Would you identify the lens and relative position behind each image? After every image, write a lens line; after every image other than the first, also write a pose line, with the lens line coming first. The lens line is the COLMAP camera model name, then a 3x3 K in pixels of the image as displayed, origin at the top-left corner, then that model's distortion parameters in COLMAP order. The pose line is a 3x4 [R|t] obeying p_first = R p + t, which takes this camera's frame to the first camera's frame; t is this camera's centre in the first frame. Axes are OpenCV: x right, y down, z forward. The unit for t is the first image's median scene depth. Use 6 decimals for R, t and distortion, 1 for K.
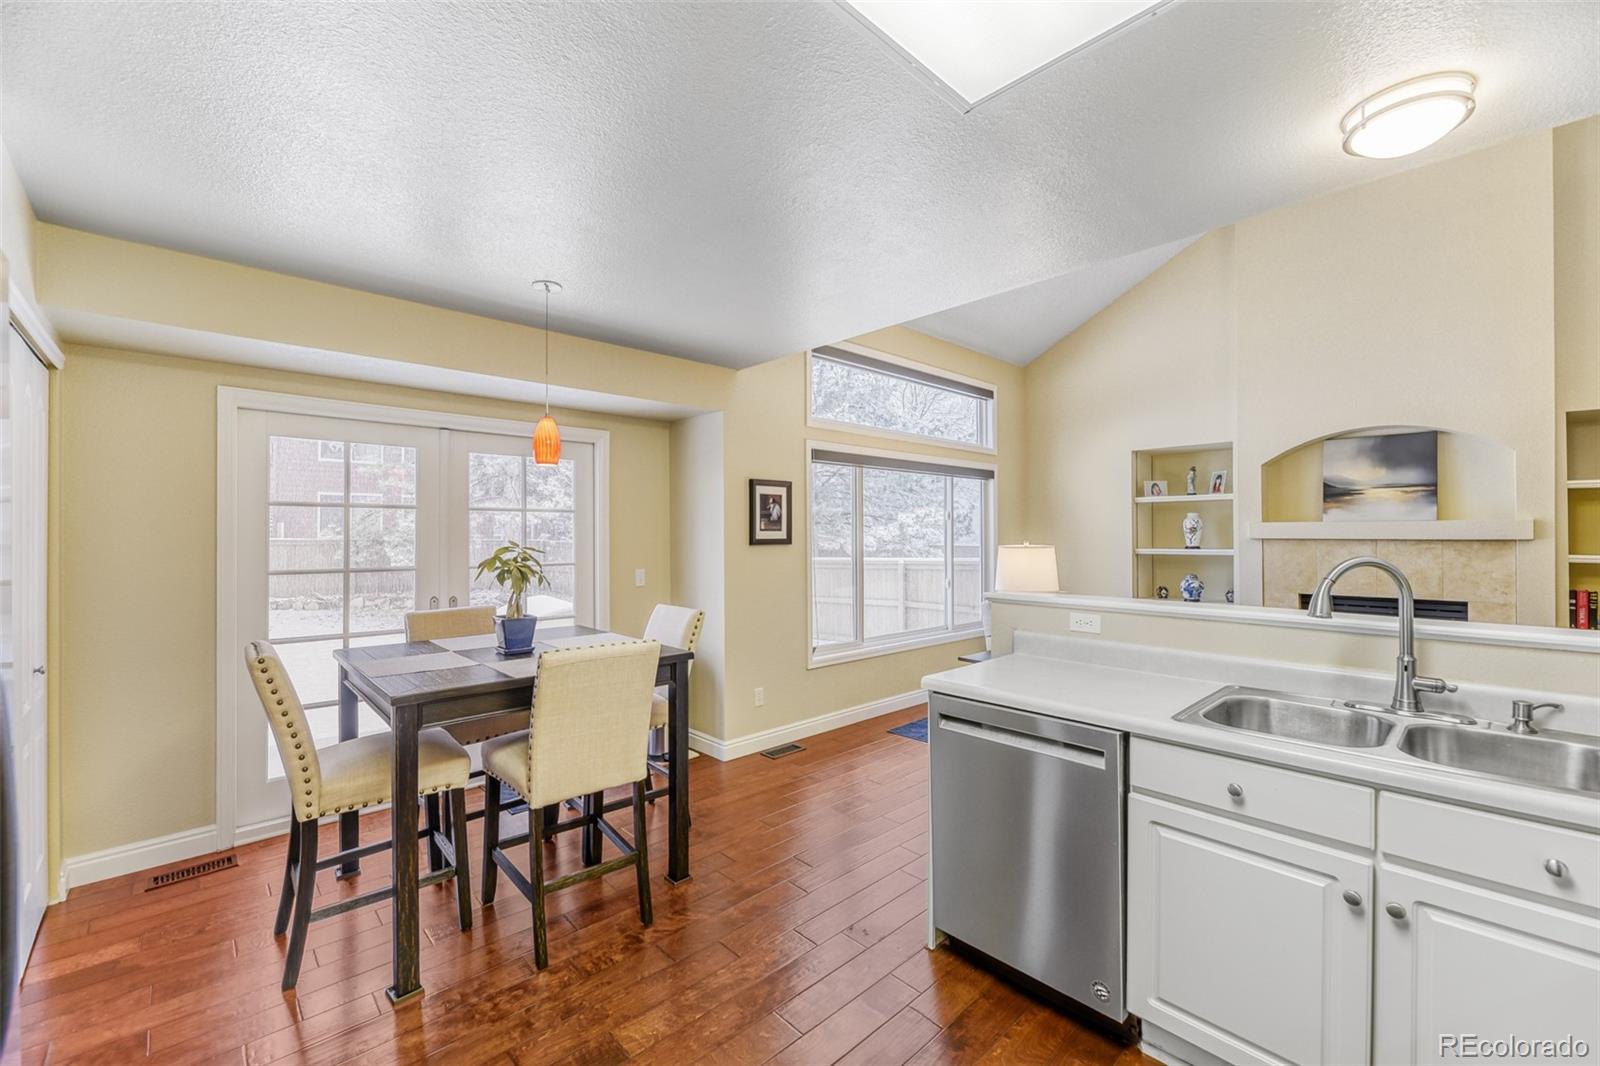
lens RADIAL K [[655.5, 0, 789.7], [0, 655.5, 528.8], [0, 0, 1]] dist [-0.000324, -0.000528]
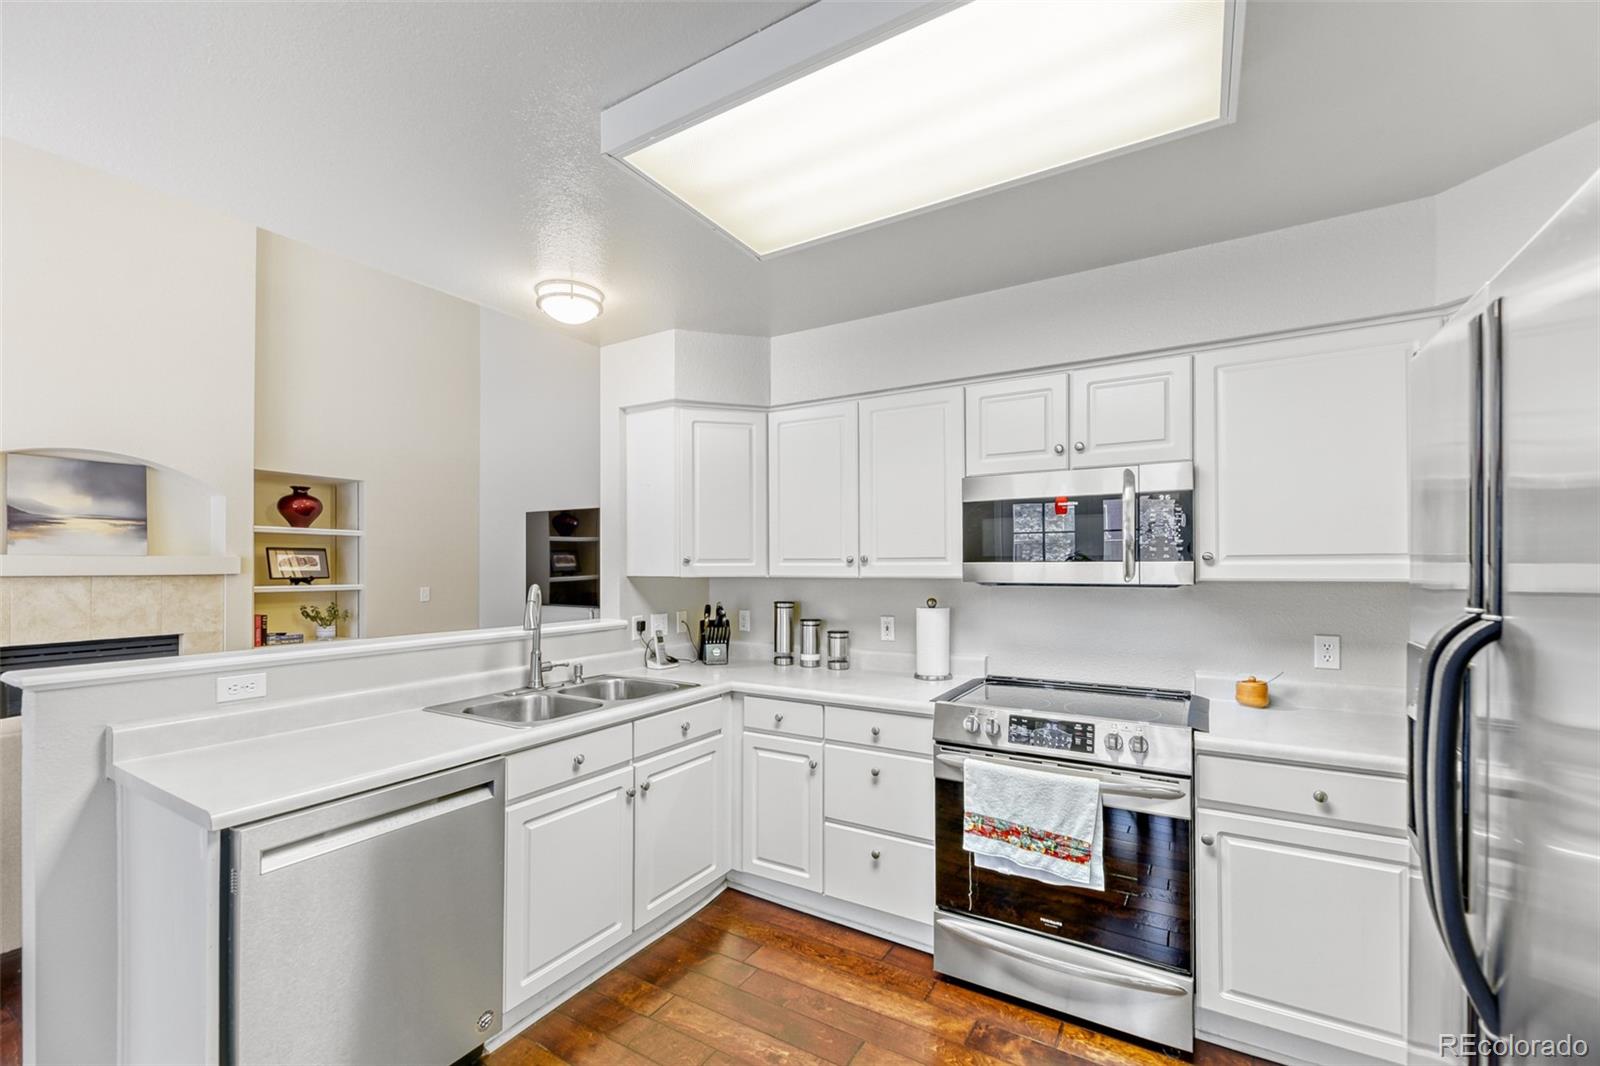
lens RADIAL K [[655.6, 0, 813.8], [0, 655.6, 561.3], [0, 0, 1]] dist [-0.001427, -0.000370]
pose [[-0.289262, 0.009048, 0.957207, -0.340534], [-0.003678, 0.999937, -0.010564, 0.002690], [-0.957243, -0.006576, -0.289210, 0.426747]]
